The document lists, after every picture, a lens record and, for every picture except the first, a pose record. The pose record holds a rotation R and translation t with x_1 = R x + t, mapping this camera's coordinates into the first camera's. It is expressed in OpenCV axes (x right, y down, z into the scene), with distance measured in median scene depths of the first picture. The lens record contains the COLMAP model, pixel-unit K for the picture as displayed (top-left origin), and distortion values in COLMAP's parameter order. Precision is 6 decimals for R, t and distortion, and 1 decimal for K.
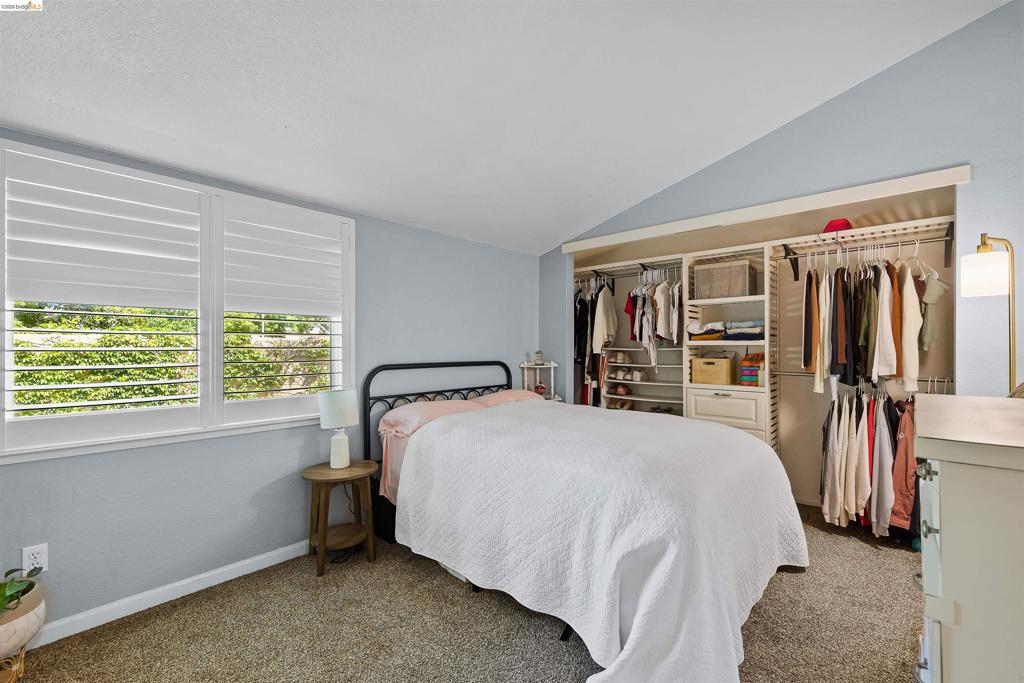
lens RADIAL K [[430.0, 0, 509.5], [0, 430.0, 347.1], [0, 0, 1]] dist [0.000033, 0.000309]
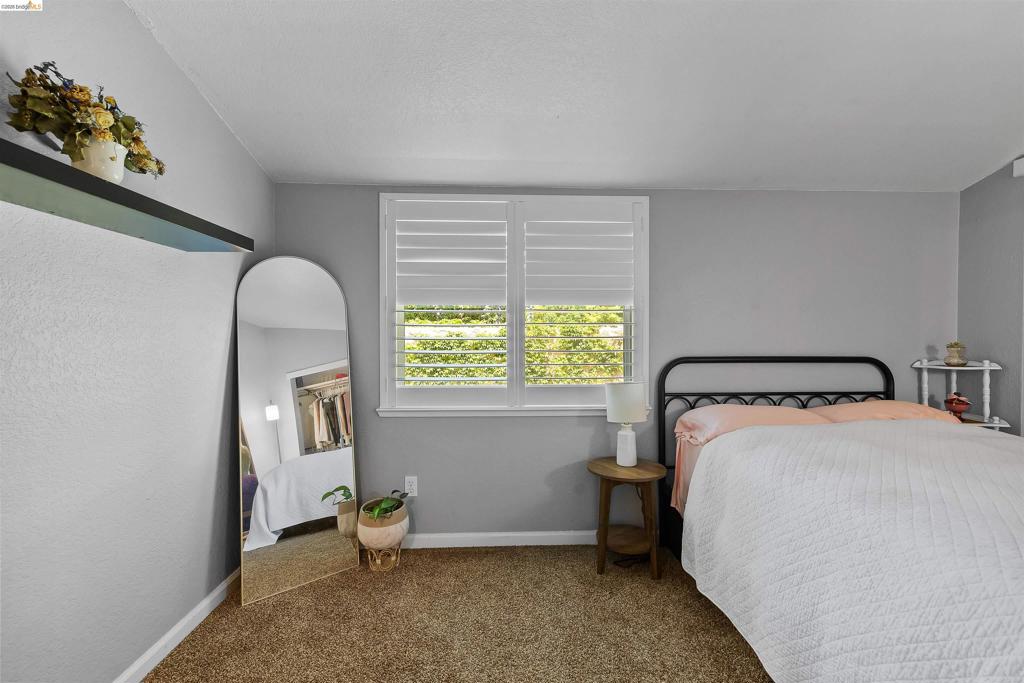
lens RADIAL K [[430.0, 0, 509.7], [0, 430.0, 341.2], [0, 0, 1]] dist [0.000033, 0.000309]
pose [[0.705457, 0.008912, -0.708696, 0.081946], [-0.001277, 0.999935, 0.011304, -0.000136], [0.708751, -0.007070, 0.705423, 0.152619]]
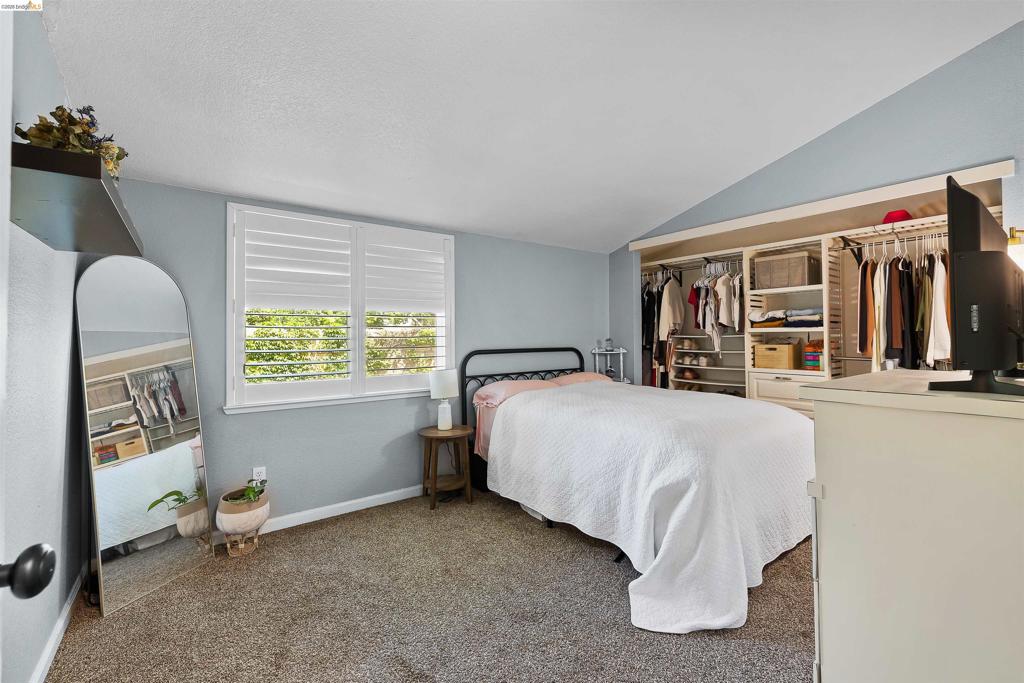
lens RADIAL K [[430.0, 0, 510.3], [0, 430.0, 331.3], [0, 0, 1]] dist [0.000033, 0.000309]
pose [[0.981973, -0.009274, -0.188795, 0.041593], [0.007151, 0.999903, -0.011925, 0.002192], [0.188887, 0.010360, 0.981944, -0.217748]]
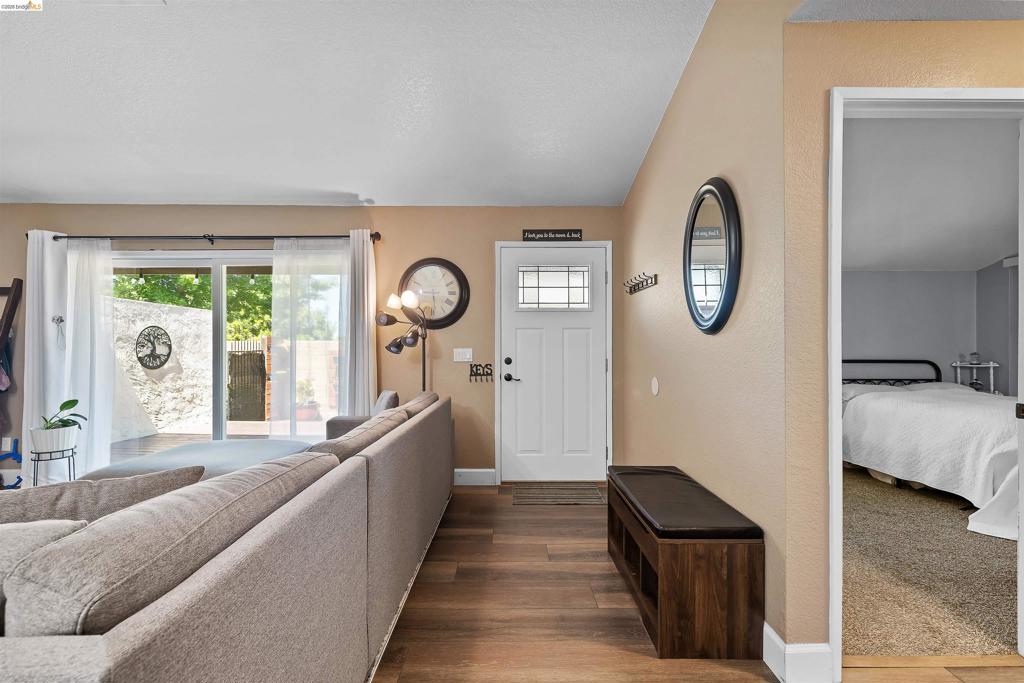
lens RADIAL K [[430.0, 0, 515.8], [0, 430.0, 346.1], [0, 0, 1]] dist [0.000033, 0.000309]
pose [[0.678373, -0.003026, -0.734712, 0.121888], [-0.001303, 0.999985, -0.005322, -0.001611], [0.734717, 0.004568, 0.678358, -1.073511]]
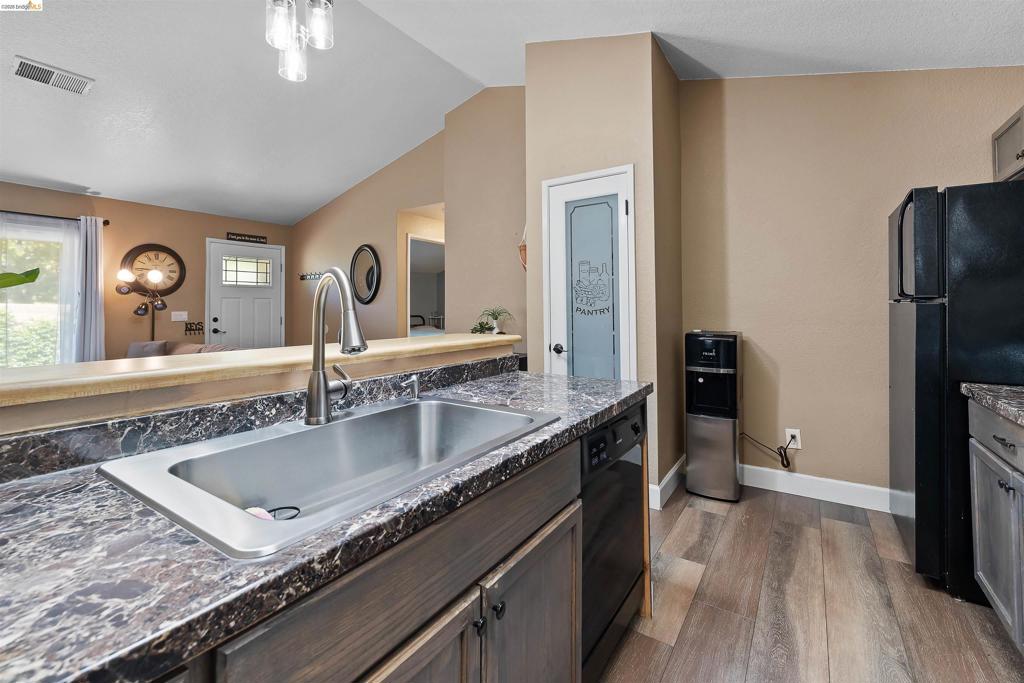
lens RADIAL K [[430.0, 0, 514.8], [0, 430.0, 300.5], [0, 0, 1]] dist [0.000033, 0.000309]
pose [[0.986836, -0.002158, 0.161709, 0.177837], [0.006099, 0.999696, -0.023877, 0.009430], [-0.161608, 0.024549, 0.986550, -3.296648]]
